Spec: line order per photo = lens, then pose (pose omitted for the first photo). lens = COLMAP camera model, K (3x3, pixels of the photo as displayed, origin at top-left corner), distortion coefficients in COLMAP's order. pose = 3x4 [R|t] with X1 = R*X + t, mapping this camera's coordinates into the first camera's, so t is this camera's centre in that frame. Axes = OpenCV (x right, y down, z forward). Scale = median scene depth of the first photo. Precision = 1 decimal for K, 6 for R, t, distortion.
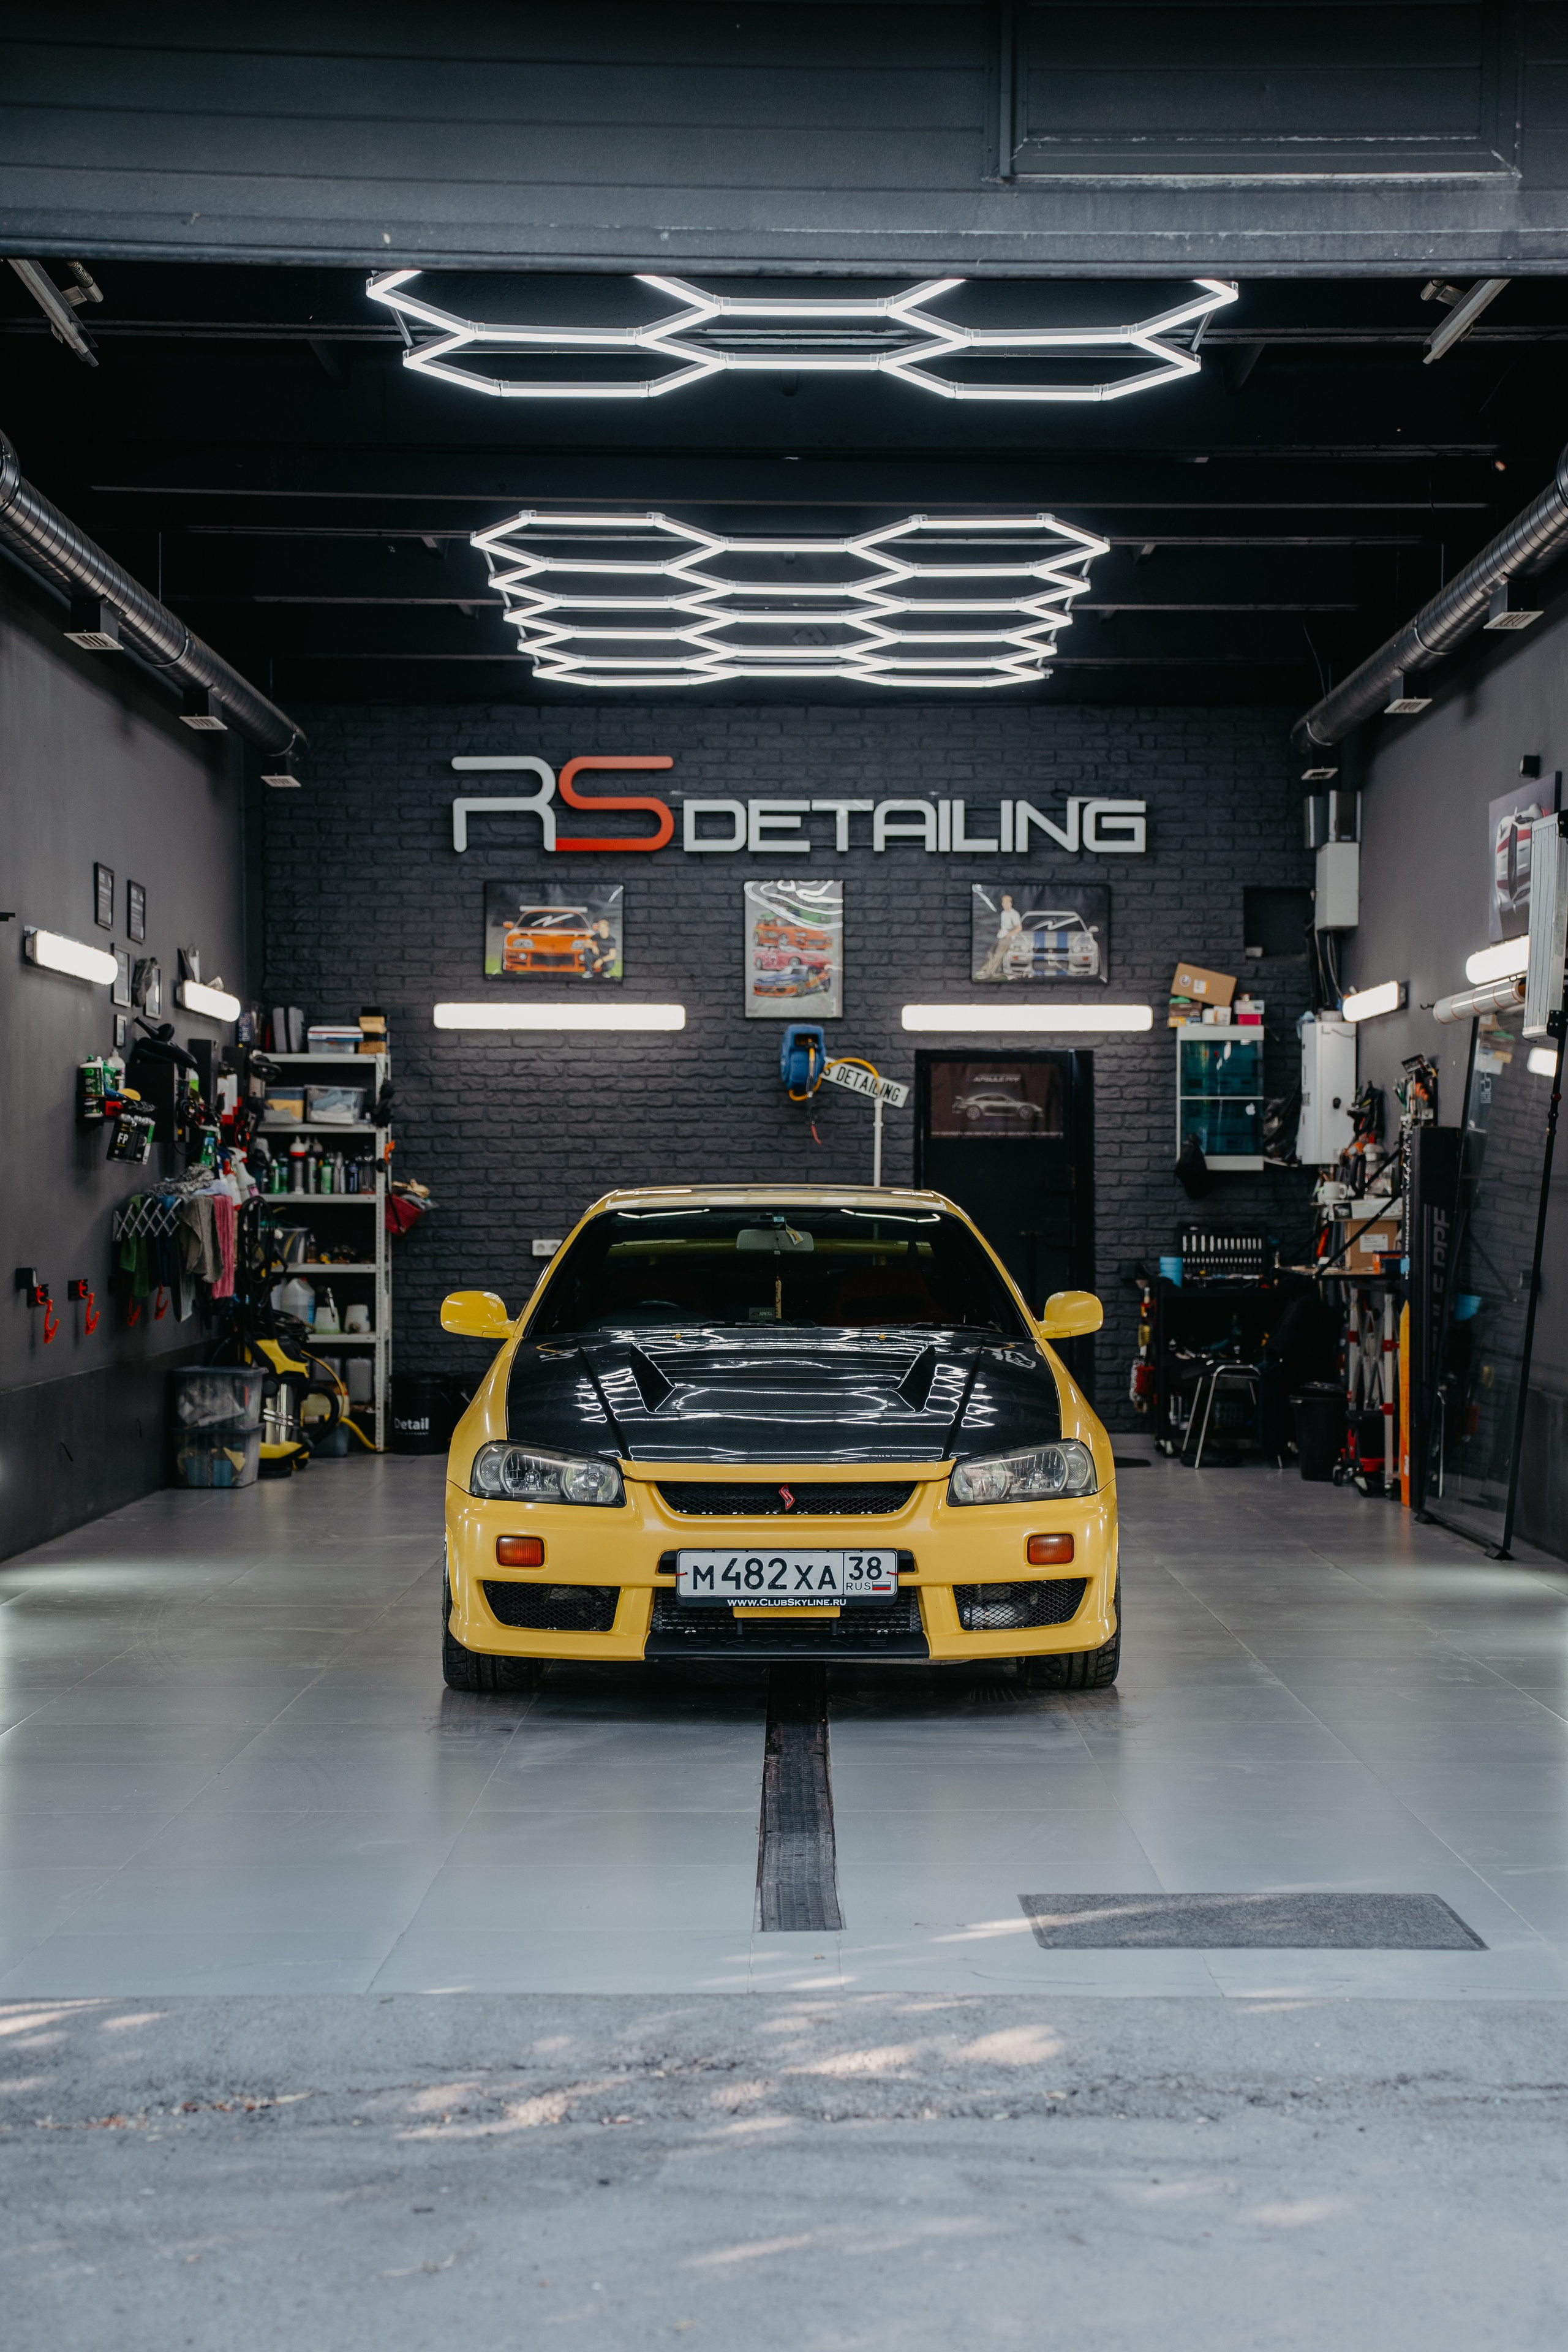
lens RADIAL K [[3443.2, 0, 866.9], [0, 3443.2, 1122.1], [0, 0, 1]] dist [0.190964, 0.000000]
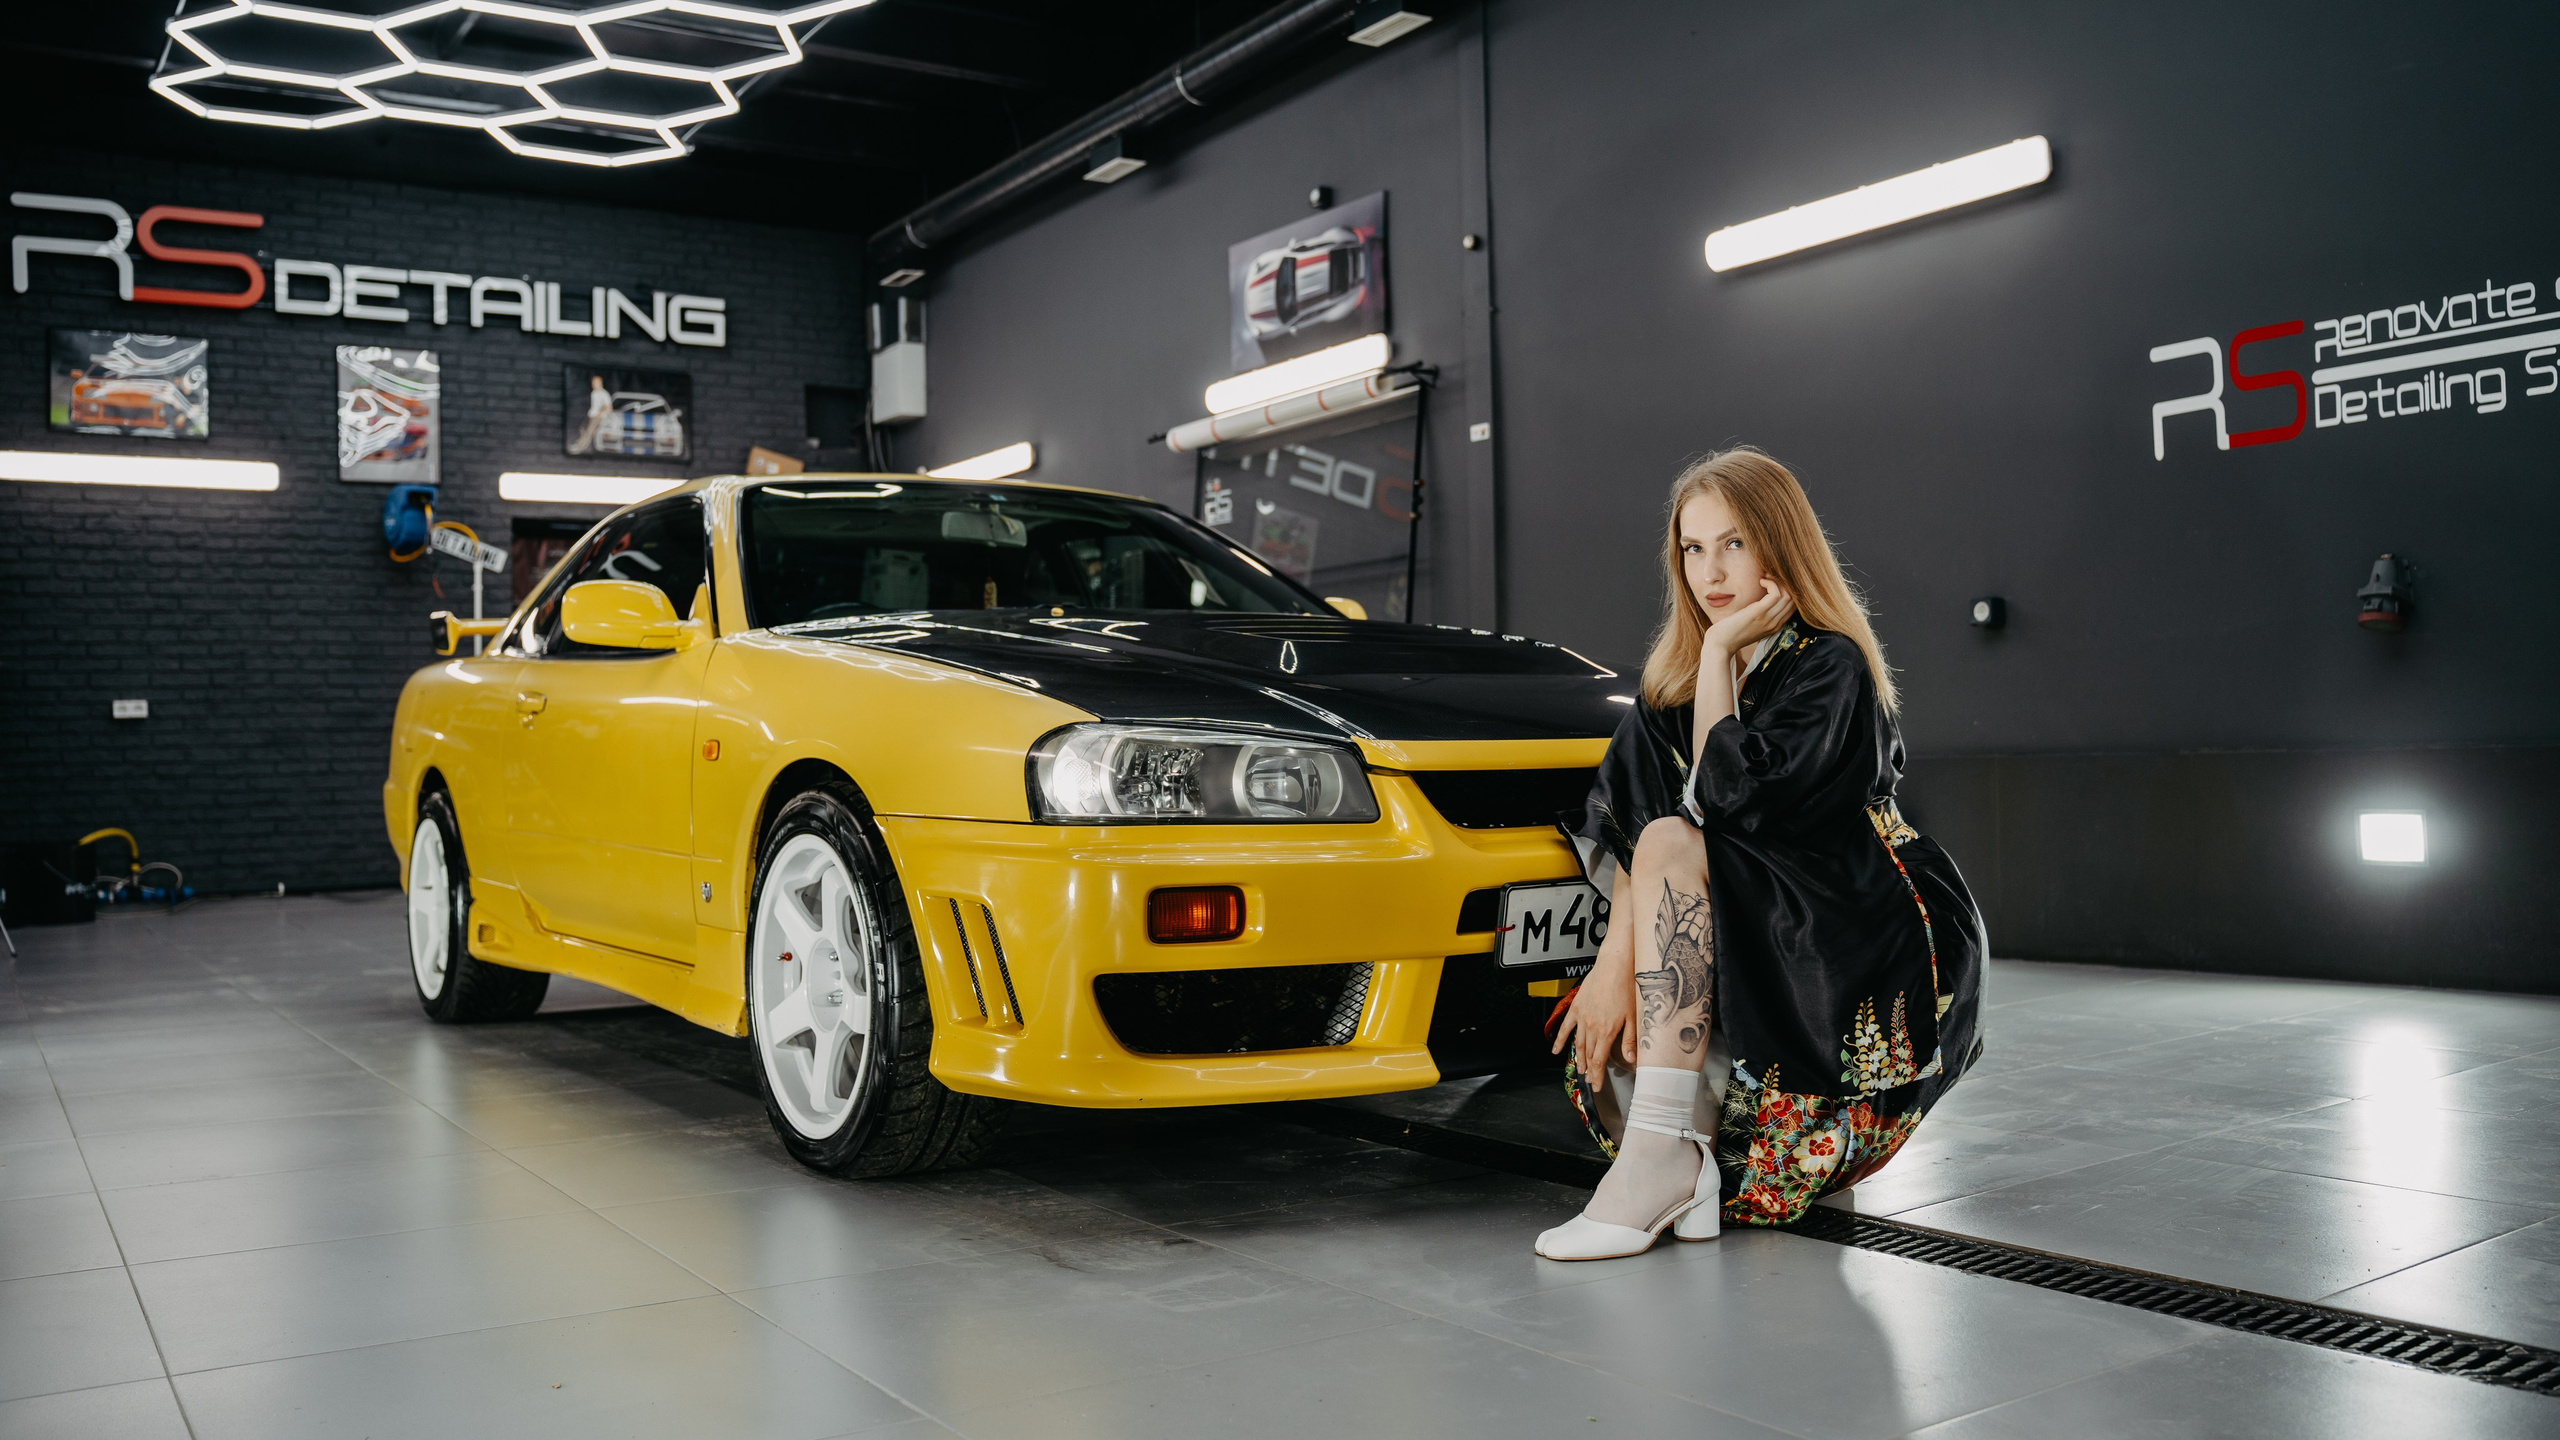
lens RADIAL K [[2066.5, 0, 1278.6], [0, 2066.5, 733.5], [0, 0, 1]] dist [-0.077845, 0.049677]
pose [[0.843285, -0.019577, 0.537110, -0.125926], [0.018675, 0.999800, 0.007120, 0.045155], [-0.537142, 0.004027, 0.843482, 0.346548]]
